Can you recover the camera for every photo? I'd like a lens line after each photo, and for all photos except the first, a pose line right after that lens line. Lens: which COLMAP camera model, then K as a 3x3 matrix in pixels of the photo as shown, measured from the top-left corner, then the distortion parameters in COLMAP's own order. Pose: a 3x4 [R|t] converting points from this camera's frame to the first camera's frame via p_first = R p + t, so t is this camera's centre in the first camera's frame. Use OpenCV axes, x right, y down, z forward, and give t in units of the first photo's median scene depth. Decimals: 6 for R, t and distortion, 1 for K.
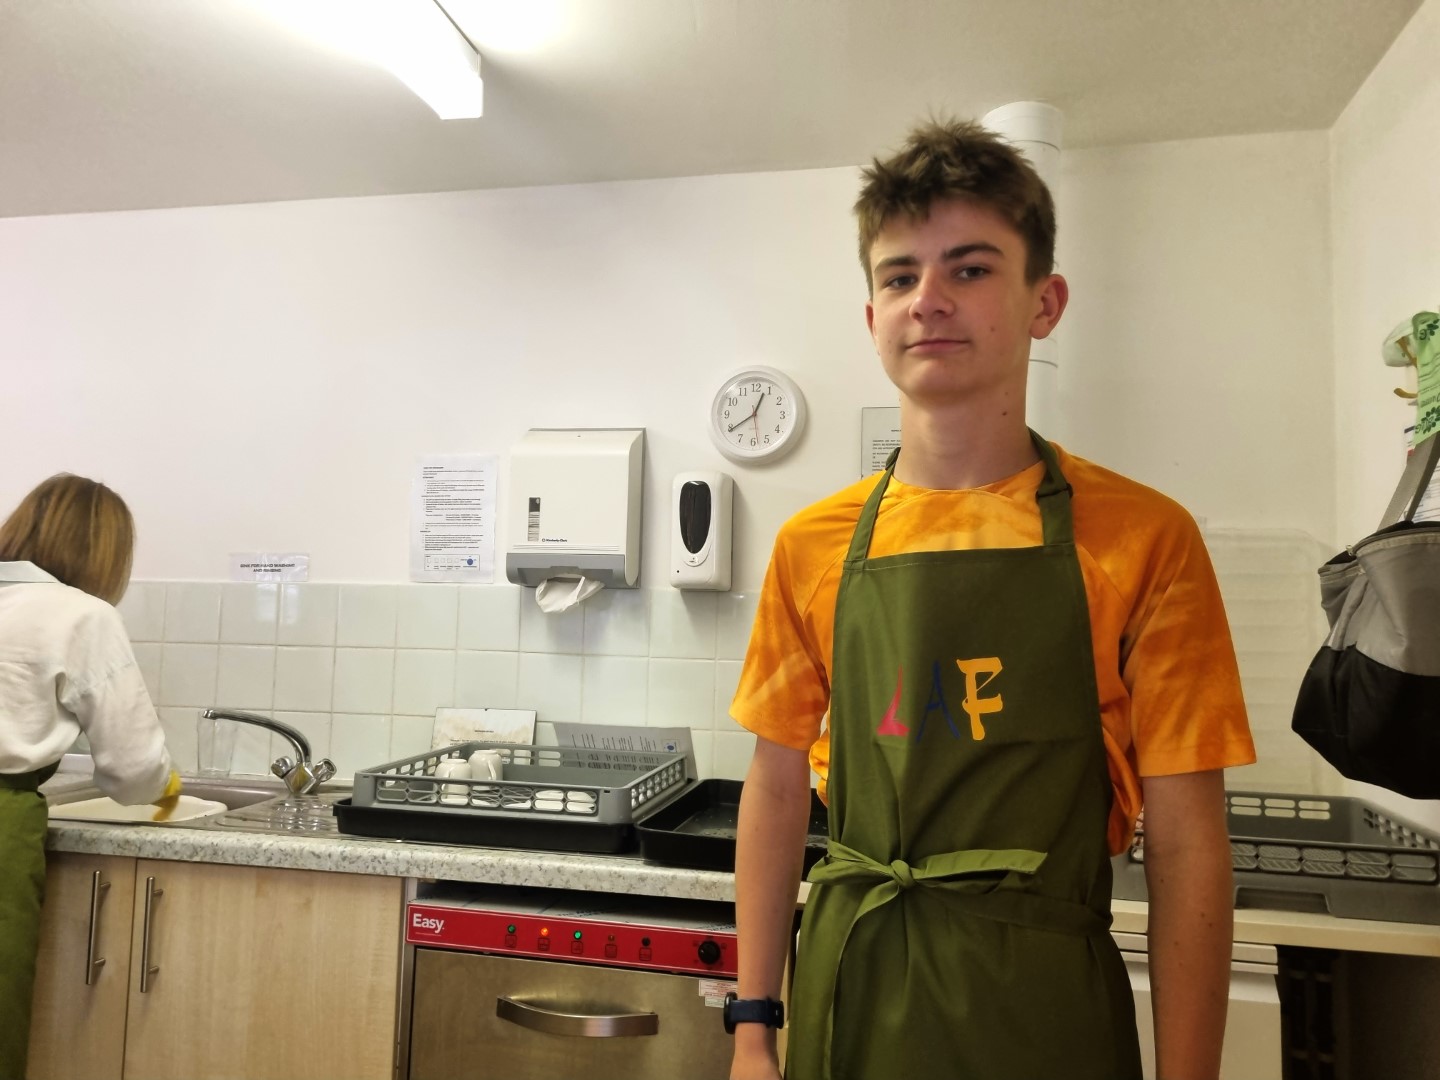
lens RADIAL K [[1096.8, 0, 731.2], [0, 1096.8, 537.8], [0, 0, 1]] dist [0.066781, -0.062261]
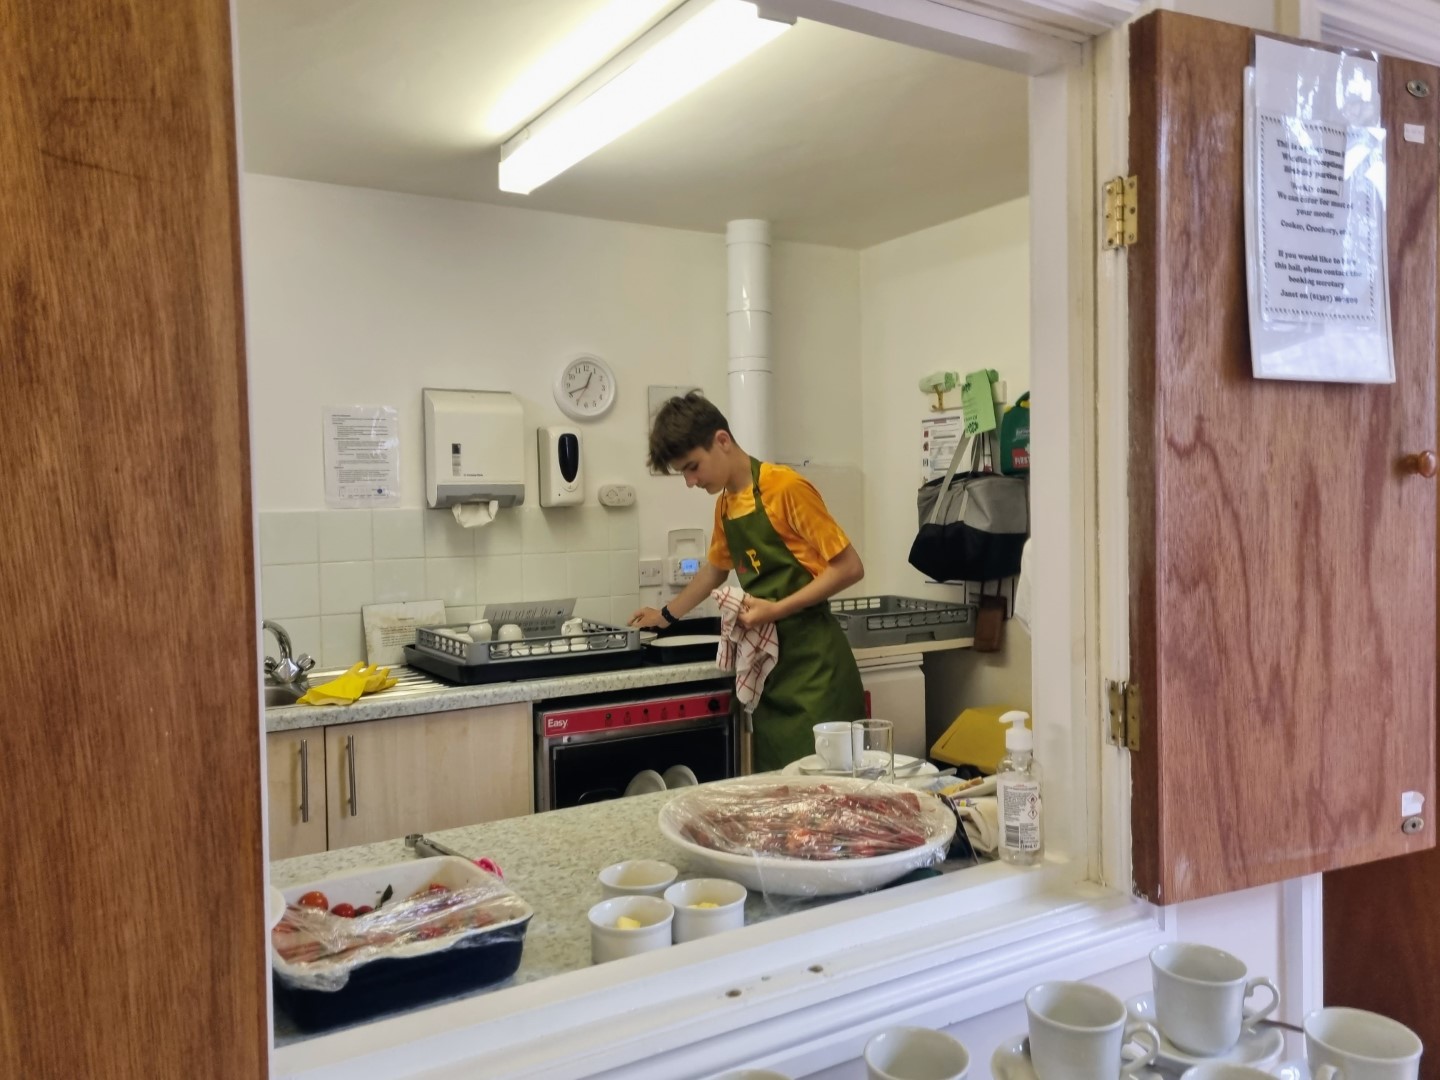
lens RADIAL K [[1096.8, 0, 731.2], [0, 1096.8, 537.8], [0, 0, 1]] dist [0.066781, -0.062261]
pose [[0.717517, -0.061674, 0.693805, -0.899734], [-0.015203, 0.994448, 0.104122, -0.068744], [-0.696375, -0.085258, 0.712596, -0.220316]]
